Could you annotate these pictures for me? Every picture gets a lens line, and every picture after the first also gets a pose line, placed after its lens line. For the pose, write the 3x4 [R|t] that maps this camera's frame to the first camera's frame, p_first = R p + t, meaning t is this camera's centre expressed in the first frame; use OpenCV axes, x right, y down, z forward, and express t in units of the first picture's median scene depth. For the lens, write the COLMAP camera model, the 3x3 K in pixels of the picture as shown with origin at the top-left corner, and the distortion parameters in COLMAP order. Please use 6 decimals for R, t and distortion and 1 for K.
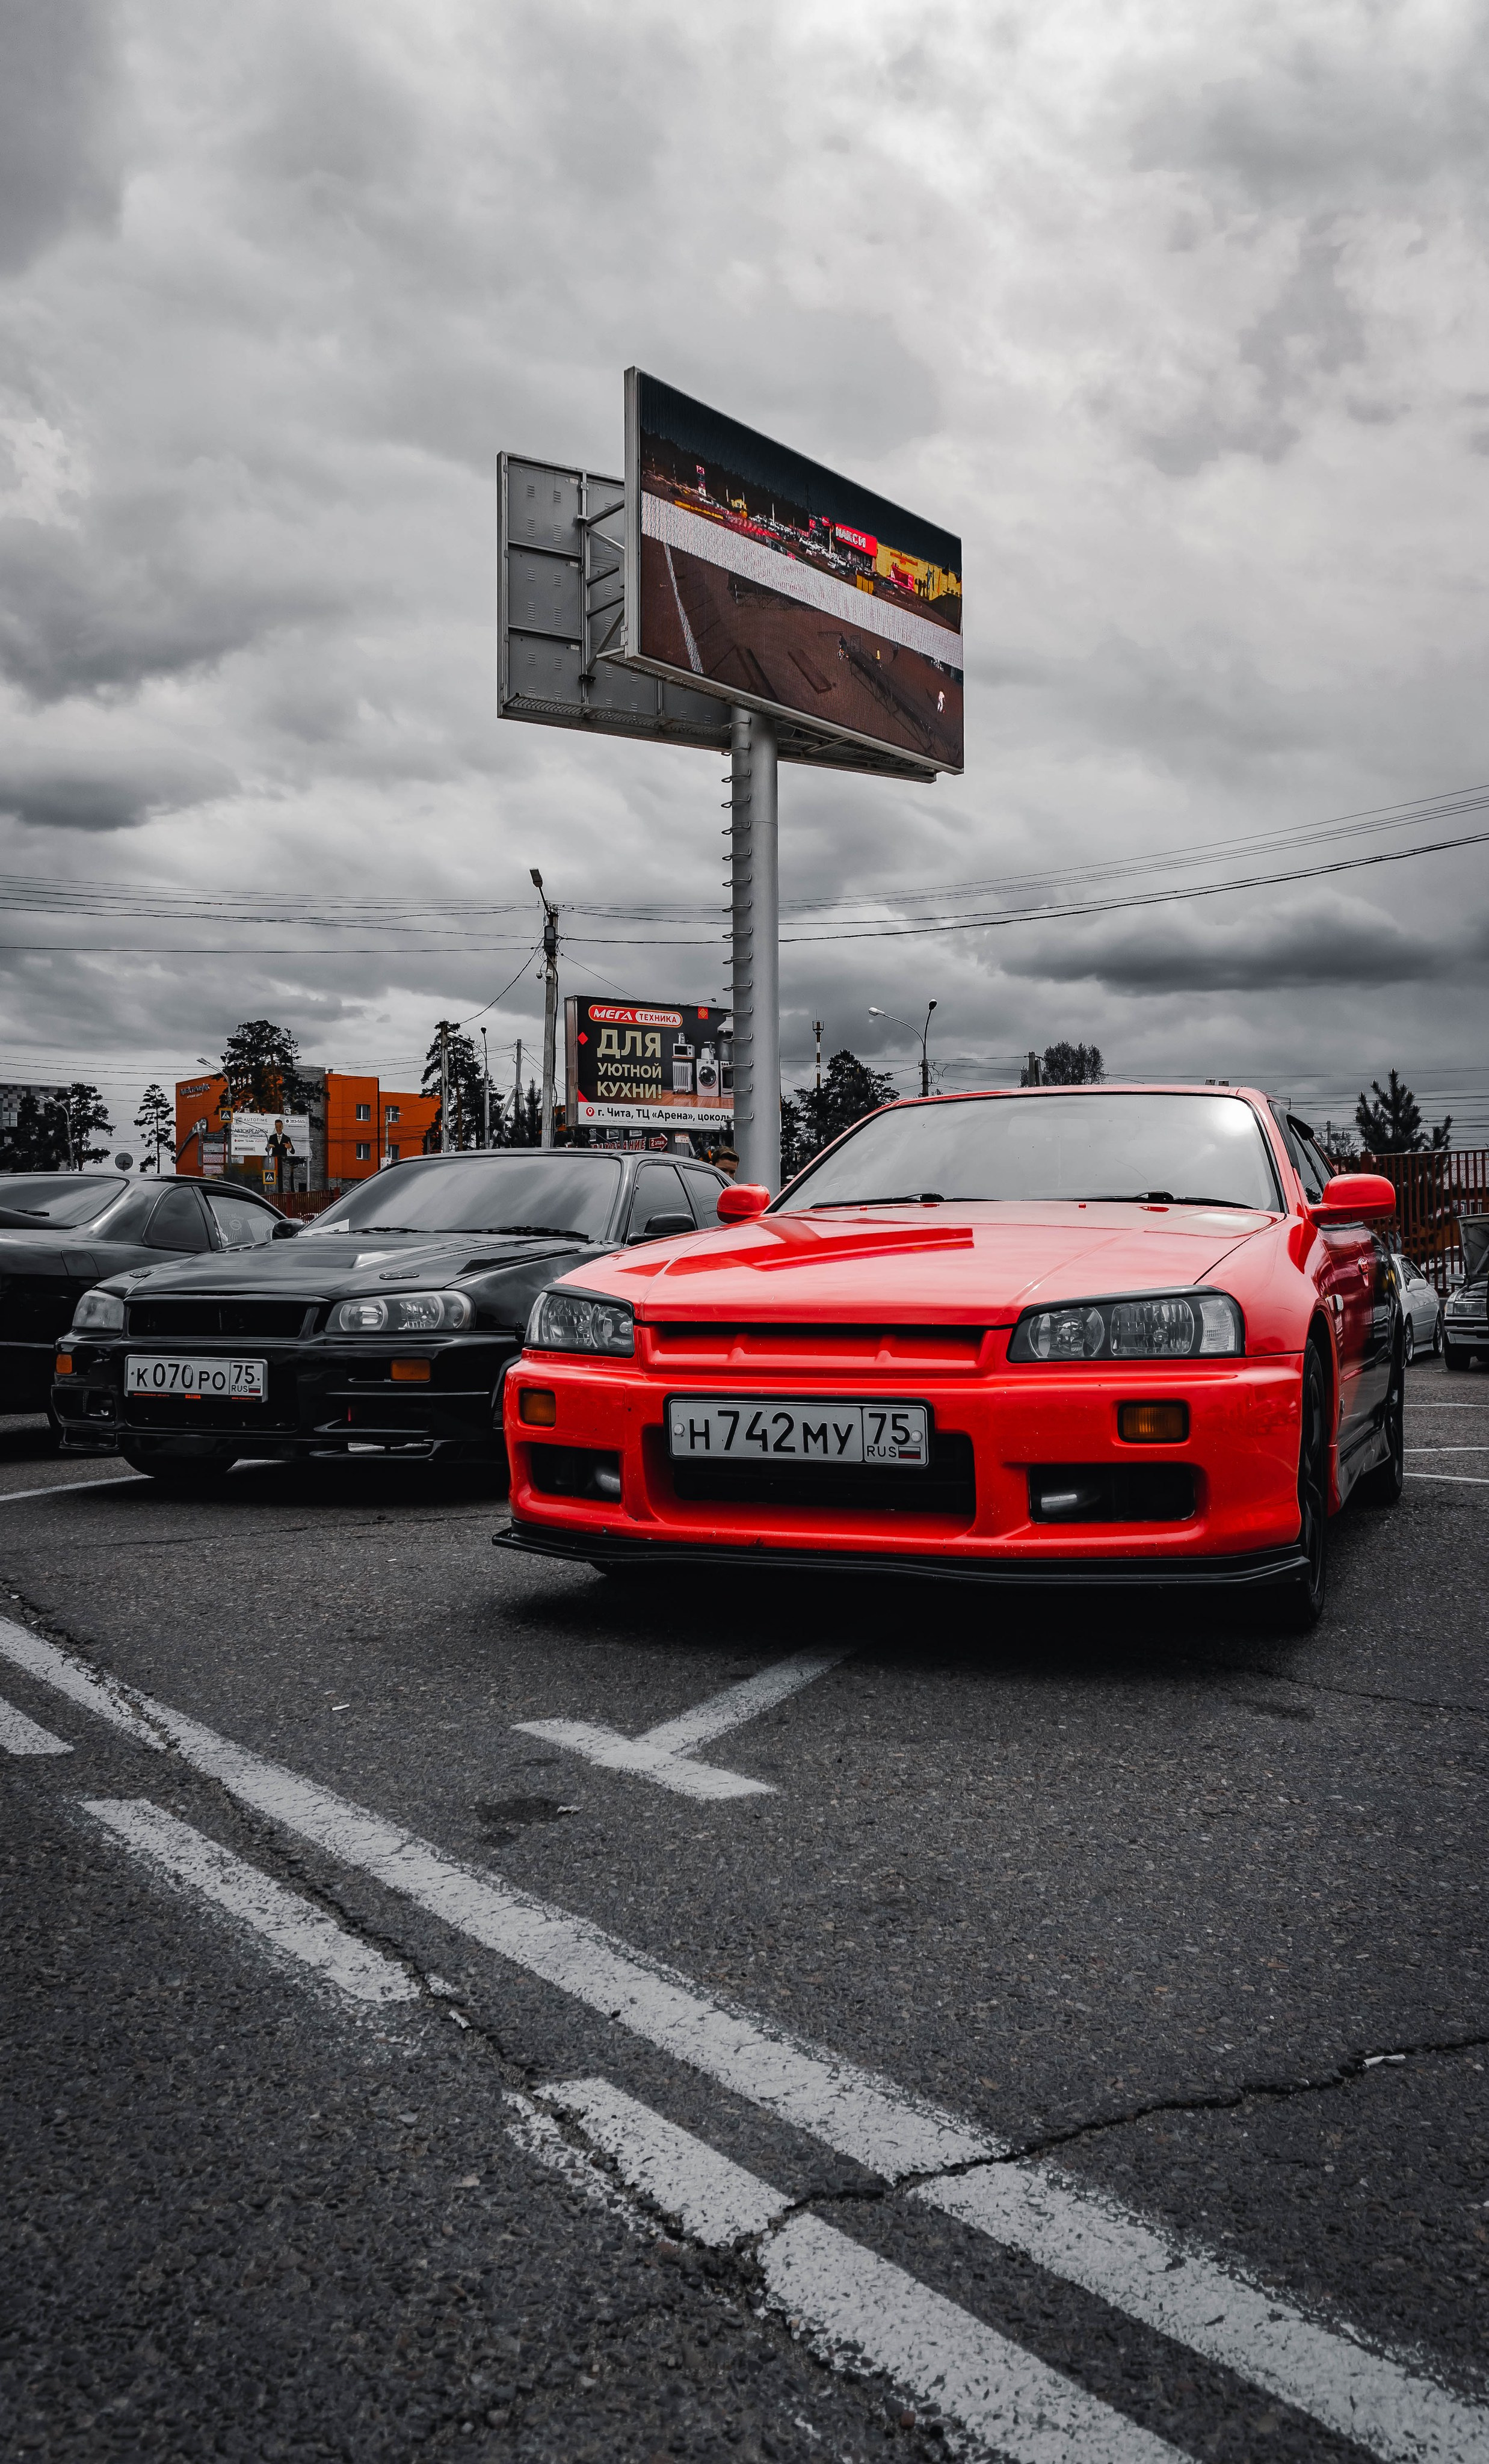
lens RADIAL K [[1989.8, 0, 885.3], [0, 1989.8, 1208.2], [0, 0, 1]] dist [-0.031734, -0.000079]
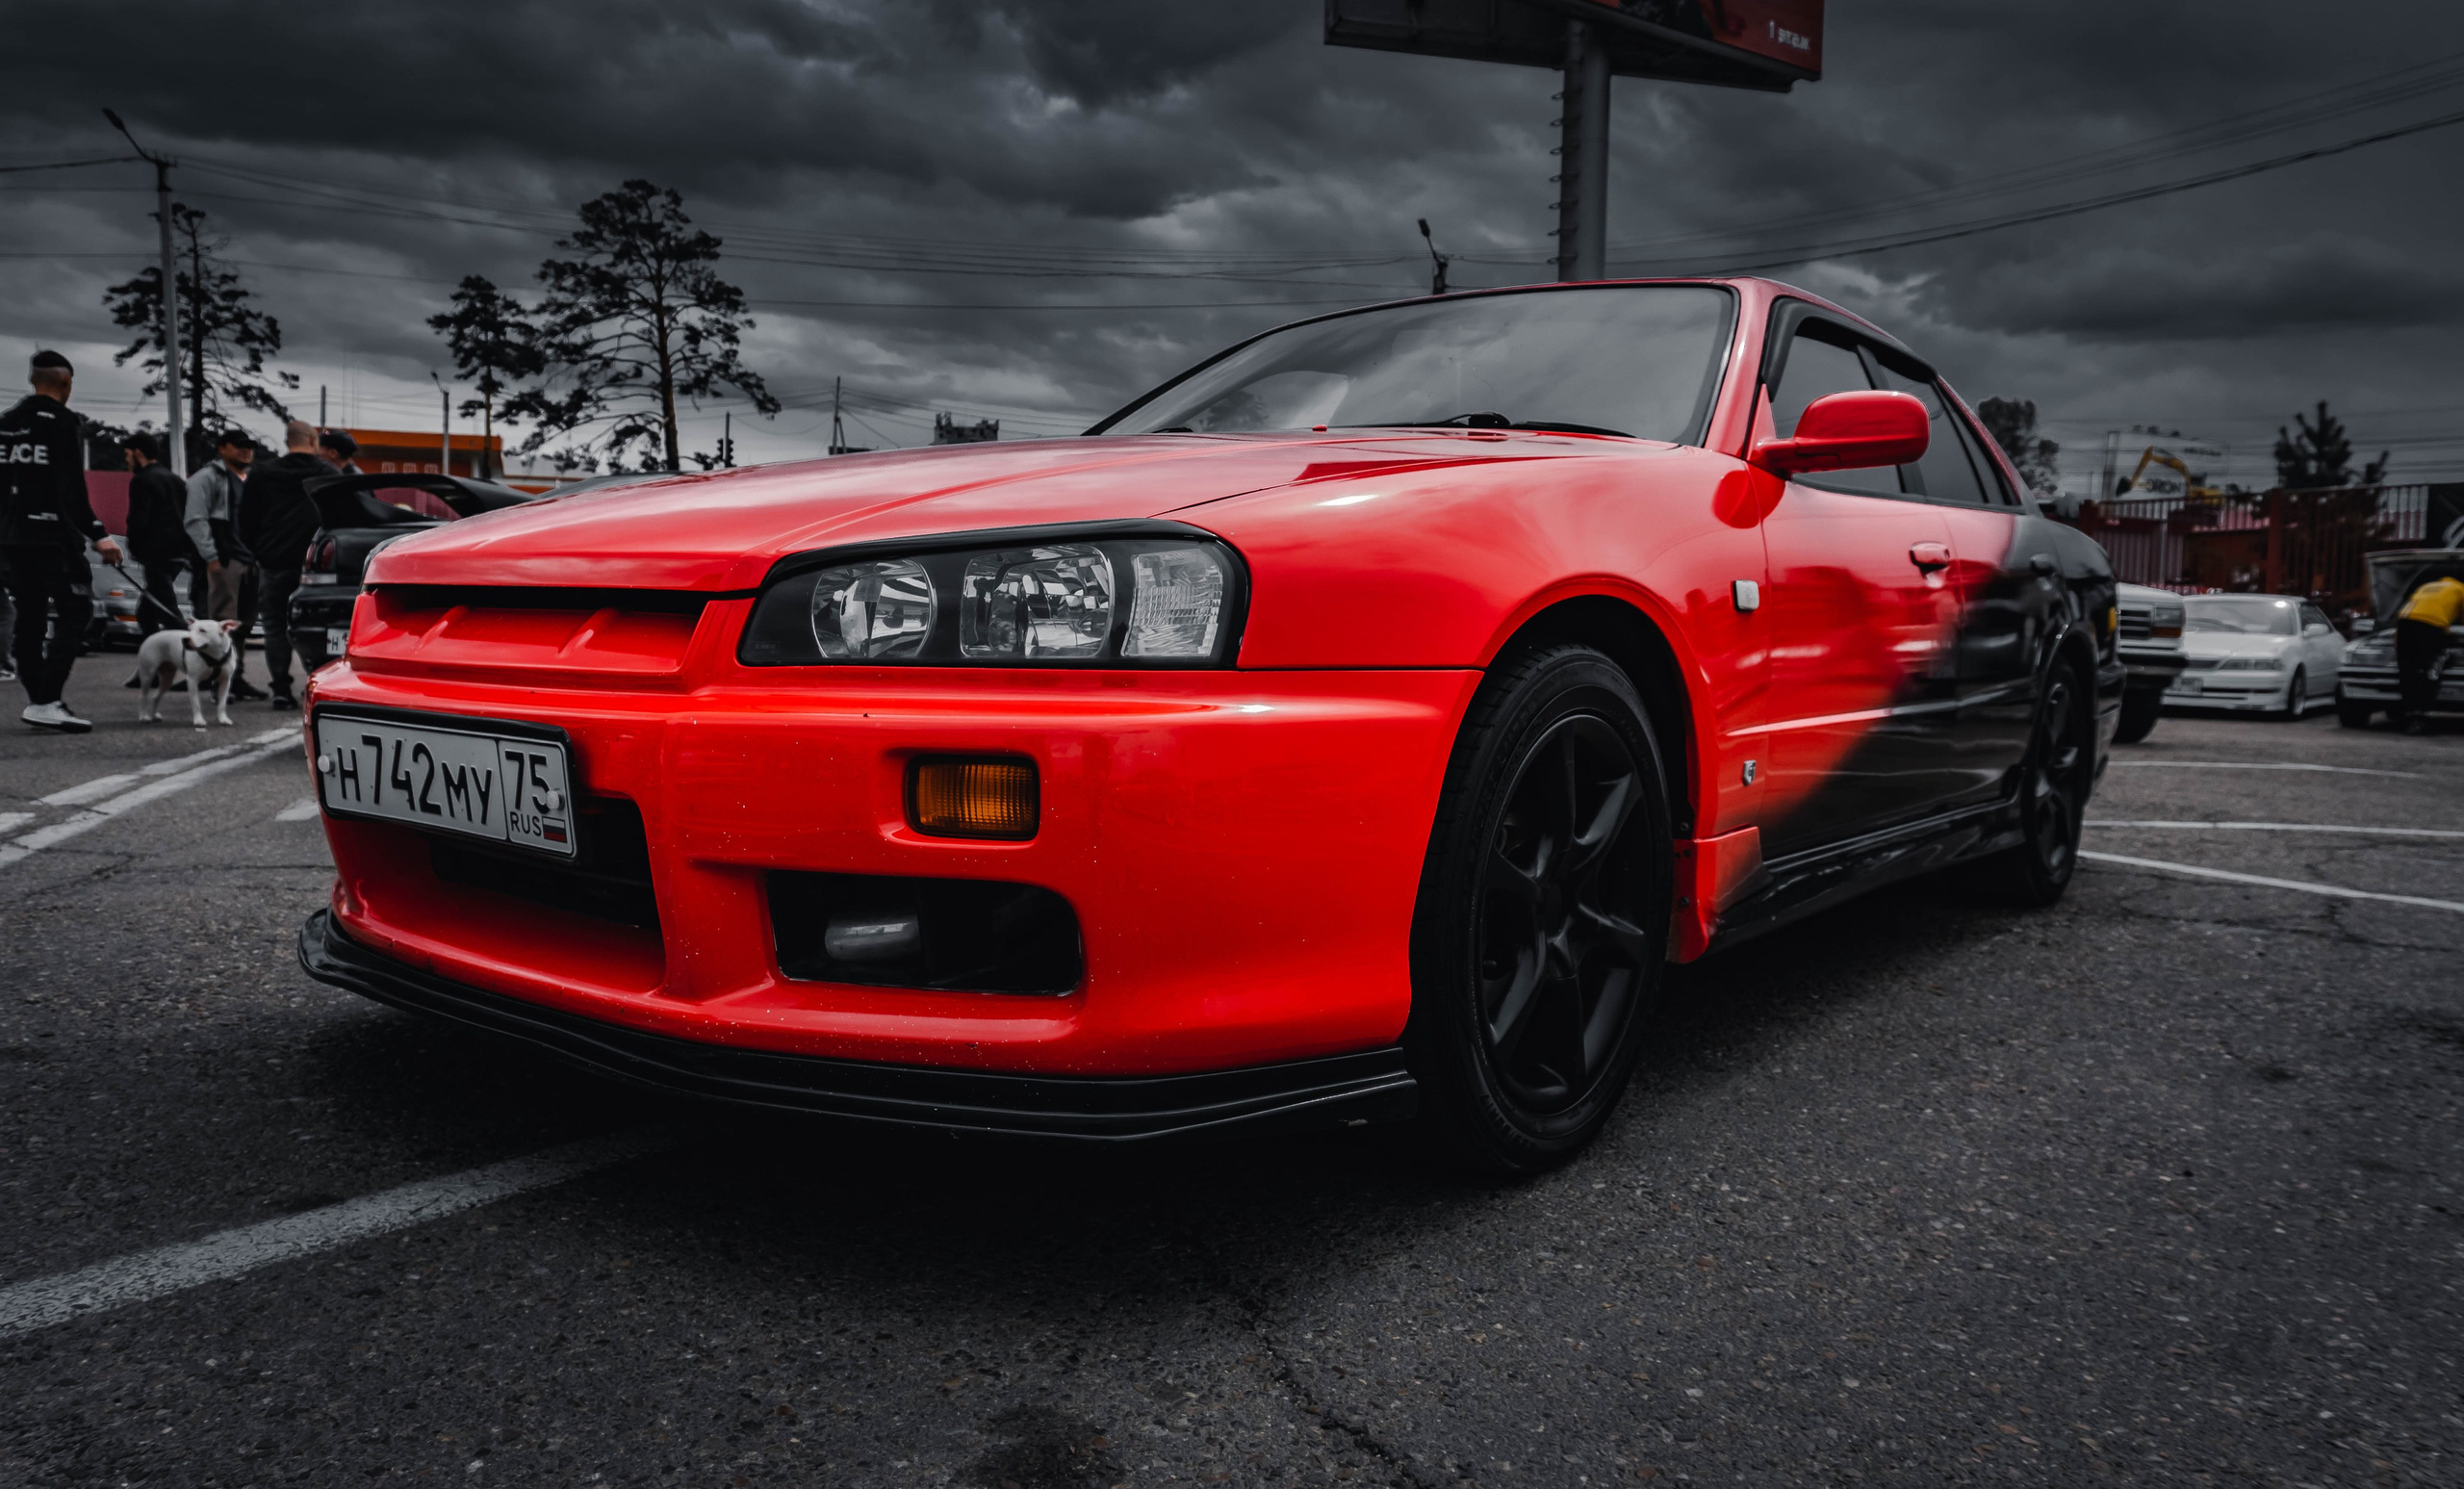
lens RADIAL K [[1763.1, 0, 1289.8], [0, 1763.1, 736.4], [0, 0, 1]] dist [-0.000645, 0.000536]
pose [[0.957444, 0.040573, -0.285752, 0.059763], [-0.011005, 0.994482, 0.104329, 0.008678], [0.288409, -0.096744, 0.952608, 0.111676]]
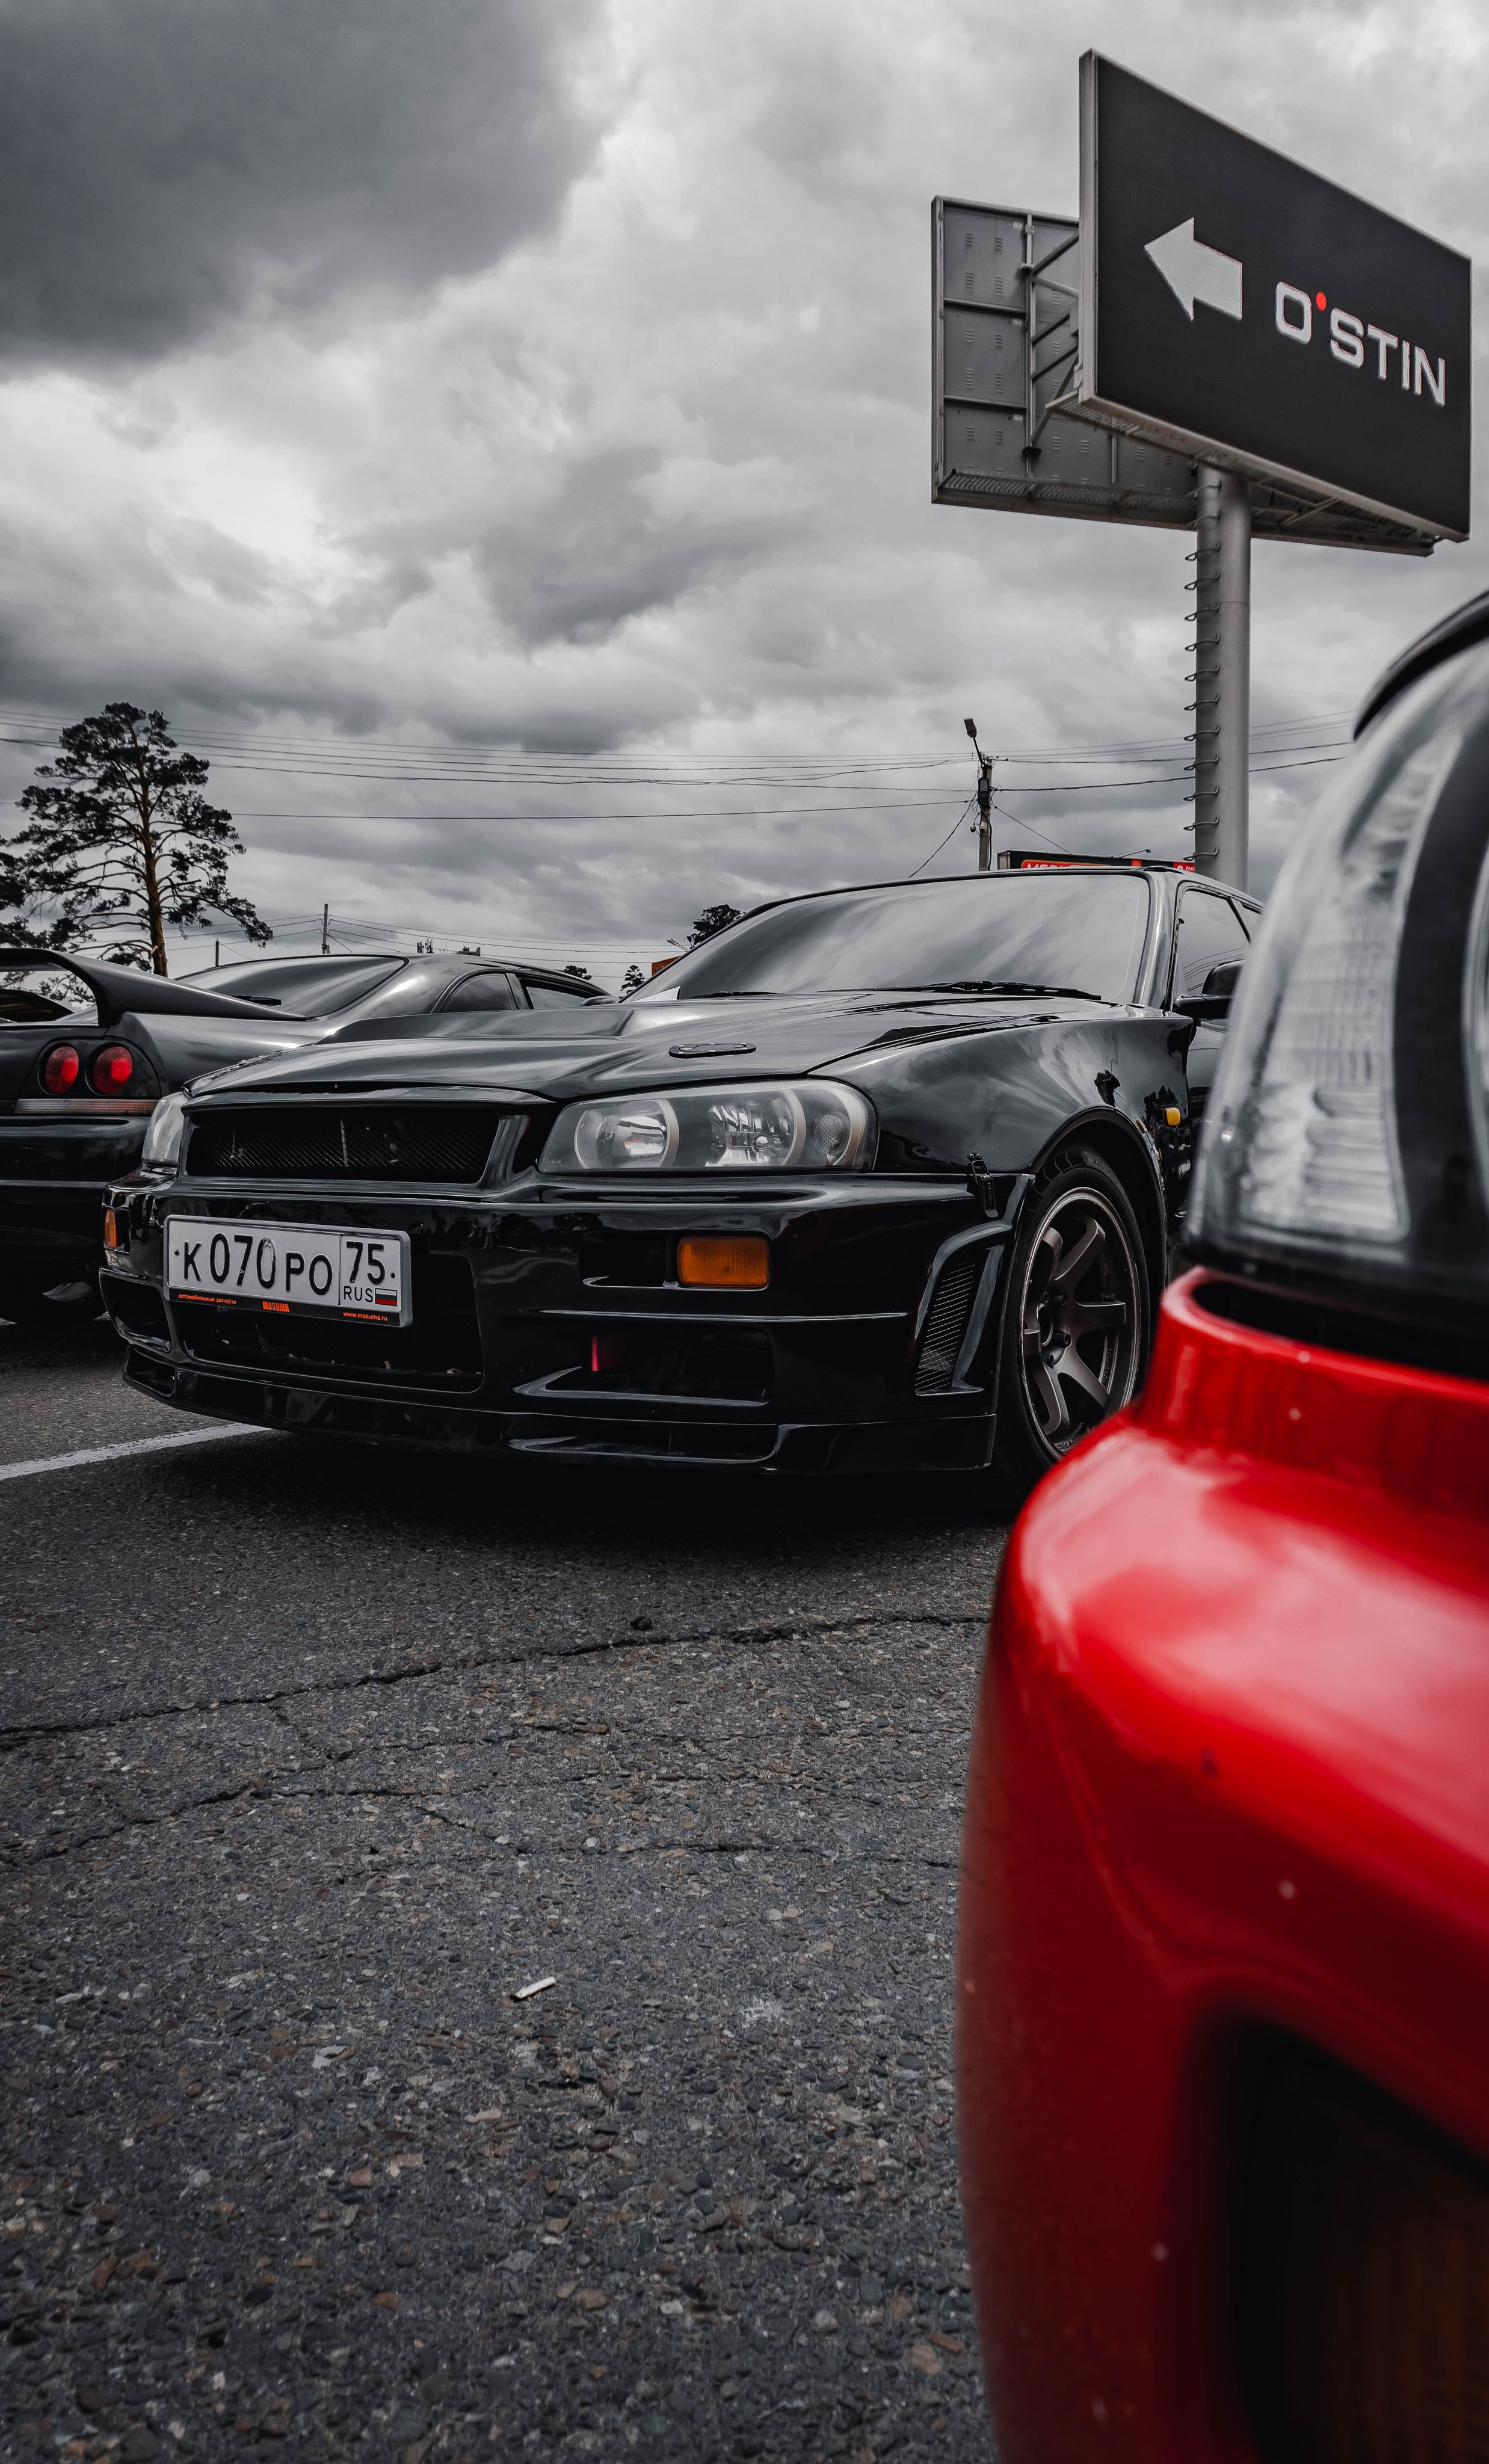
lens RADIAL K [[1763.2, 0, 744.5], [0, 1763.2, 1232.0], [0, 0, 1]] dist [-0.000645, 0.000536]
pose [[0.956030, 0.020911, -0.292521, -0.036512], [0.004943, 0.996164, 0.087364, 0.012387], [0.293226, -0.084969, 0.952260, 0.188723]]
